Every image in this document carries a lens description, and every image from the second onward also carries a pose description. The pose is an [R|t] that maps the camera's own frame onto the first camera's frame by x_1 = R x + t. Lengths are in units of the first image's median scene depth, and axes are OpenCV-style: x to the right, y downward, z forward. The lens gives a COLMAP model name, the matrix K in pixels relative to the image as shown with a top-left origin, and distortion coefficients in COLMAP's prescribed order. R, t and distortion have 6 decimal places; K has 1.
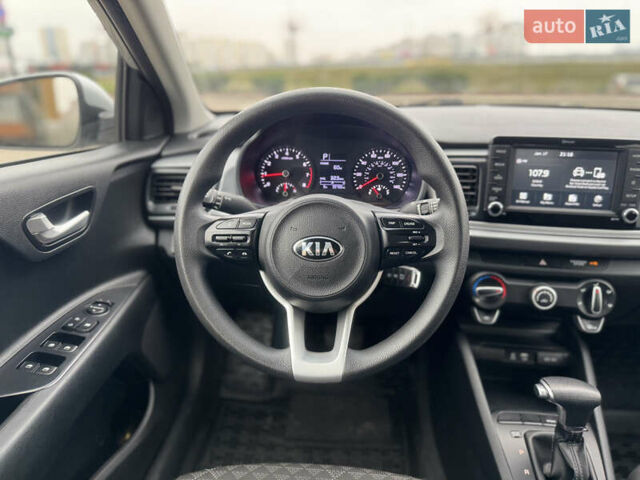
lens RADIAL K [[450.7, 0, 313.6], [0, 450.7, 246.6], [0, 0, 1]] dist [0.037270, -0.050918]
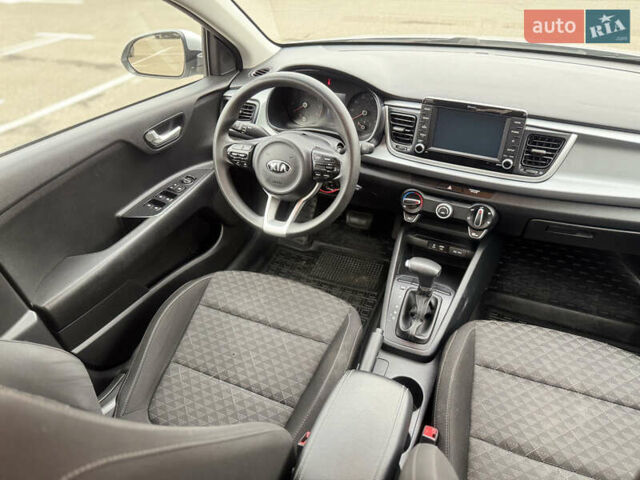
lens RADIAL K [[450.7, 0, 326.0], [0, 450.7, 245.8], [0, 0, 1]] dist [0.037270, -0.050918]
pose [[0.947451, 0.170361, -0.270764, 0.545903], [-0.089622, 0.953863, 0.286554, -0.169713], [0.307090, -0.247229, 0.919007, -0.527218]]
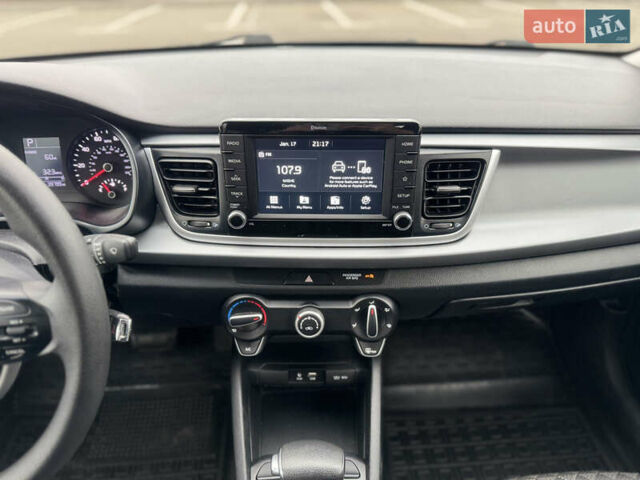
lens RADIAL K [[450.7, 0, 320.9], [0, 450.7, 244.7], [0, 0, 1]] dist [0.037270, -0.050918]
pose [[0.989084, -0.080024, 0.123727, 0.426602], [0.054873, 0.979317, 0.194748, -0.174748], [-0.136753, -0.185833, 0.973018, 0.236738]]
